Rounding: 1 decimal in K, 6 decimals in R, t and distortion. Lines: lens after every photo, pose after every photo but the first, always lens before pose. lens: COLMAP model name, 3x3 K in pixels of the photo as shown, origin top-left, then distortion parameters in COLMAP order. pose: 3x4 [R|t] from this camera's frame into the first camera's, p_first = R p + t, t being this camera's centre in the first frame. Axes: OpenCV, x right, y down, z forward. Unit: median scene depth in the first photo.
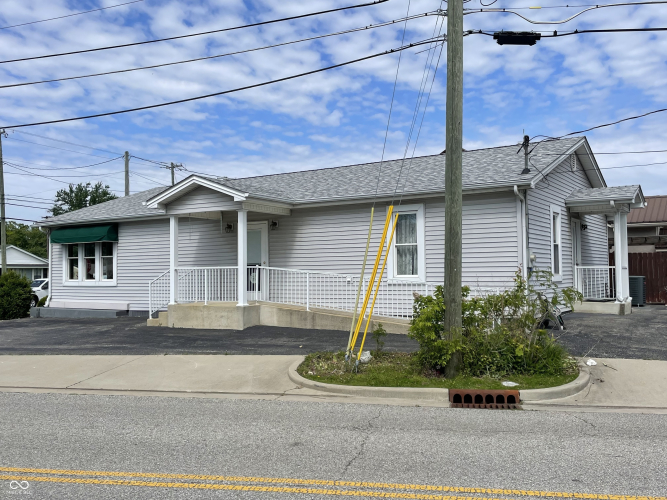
lens RADIAL K [[632.1, 0, 331.3], [0, 632.1, 255.9], [0, 0, 1]] dist [0.076377, 0.000000]
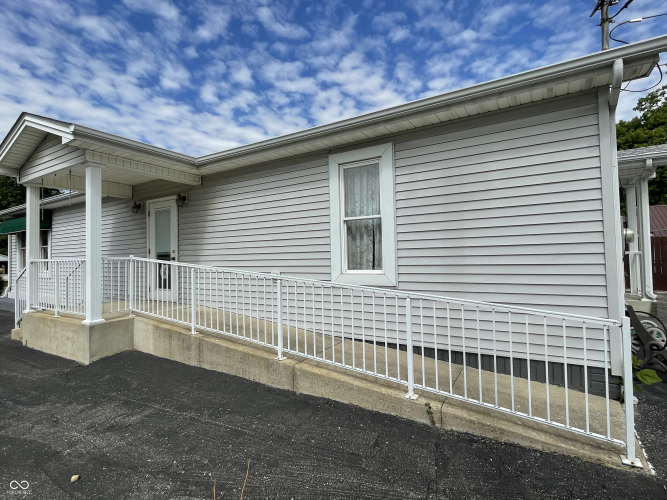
lens RADIAL K [[337.5, 0, 328.7], [0, 337.5, 248.5], [0, 0, 1]] dist [-0.001347, -0.000707]
pose [[0.999872, -0.009159, 0.013097, 0.076225], [0.009149, 0.999958, 0.000824, 0.009007], [-0.013104, -0.000704, 0.999914, 0.632046]]
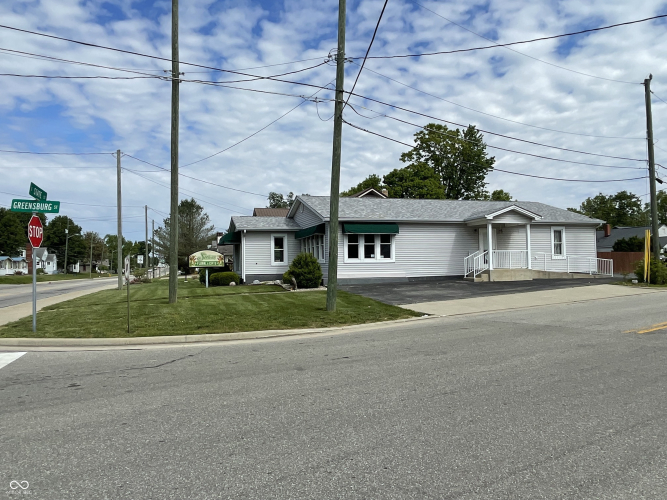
lens RADIAL K [[485.4, 0, 333.6], [0, 485.4, 246.7], [0, 0, 1]] dist [0.011994, 0.000002]
pose [[0.645588, 0.033333, 0.762959, -1.681857], [-0.012237, 0.999370, -0.033307, 0.062137], [-0.763588, 0.012166, 0.645589, 0.422155]]
